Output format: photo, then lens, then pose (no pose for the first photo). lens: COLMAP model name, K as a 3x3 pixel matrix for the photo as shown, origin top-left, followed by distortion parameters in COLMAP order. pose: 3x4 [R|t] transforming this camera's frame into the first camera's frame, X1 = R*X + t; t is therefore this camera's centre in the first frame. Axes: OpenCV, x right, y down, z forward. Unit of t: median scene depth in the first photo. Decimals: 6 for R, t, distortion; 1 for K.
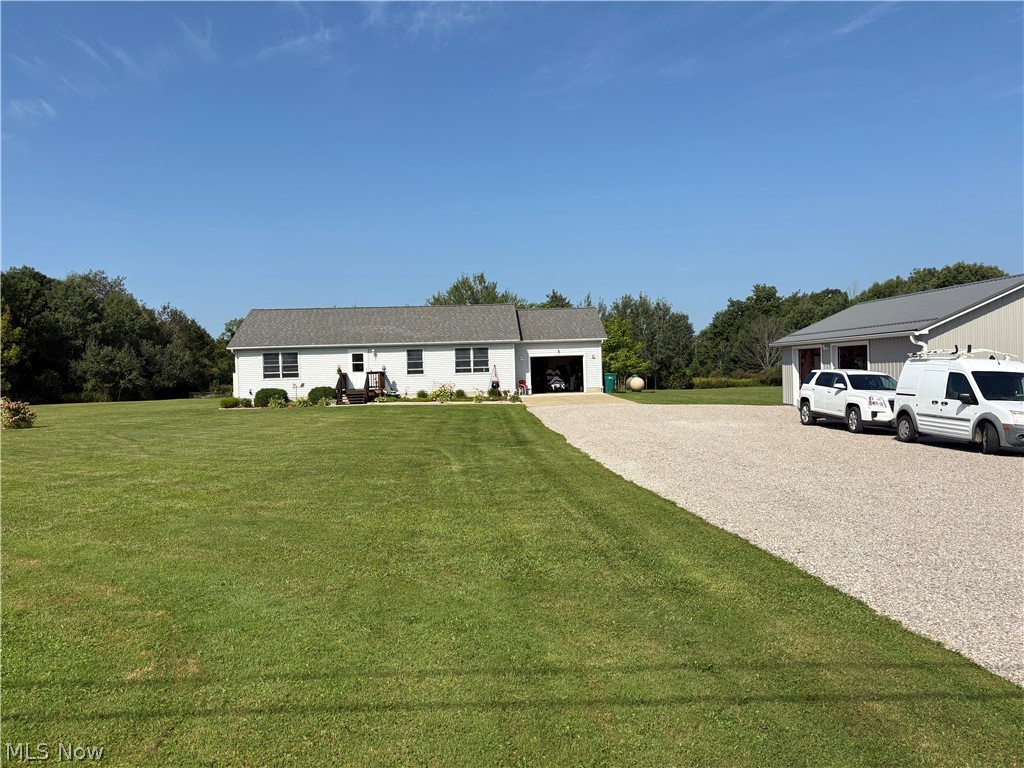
lens RADIAL K [[773.8, 0, 515.0], [0, 773.8, 385.8], [0, 0, 1]] dist [0.043964, -0.041267]
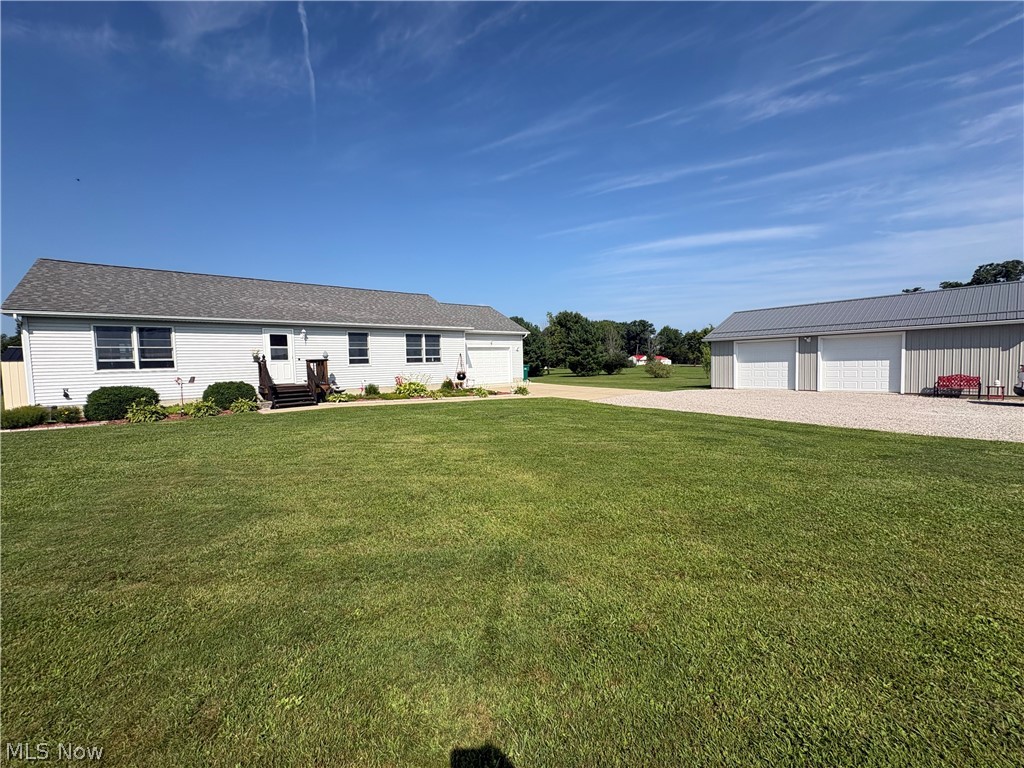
lens RADIAL K [[411.2, 0, 510.6], [0, 411.2, 386.1], [0, 0, 1]] dist [-0.002617, 0.000670]
pose [[0.813905, -0.024948, 0.580462, -0.249373], [0.015579, 0.999656, 0.021121, 0.001126], [-0.580789, -0.008147, 0.814013, 0.569734]]
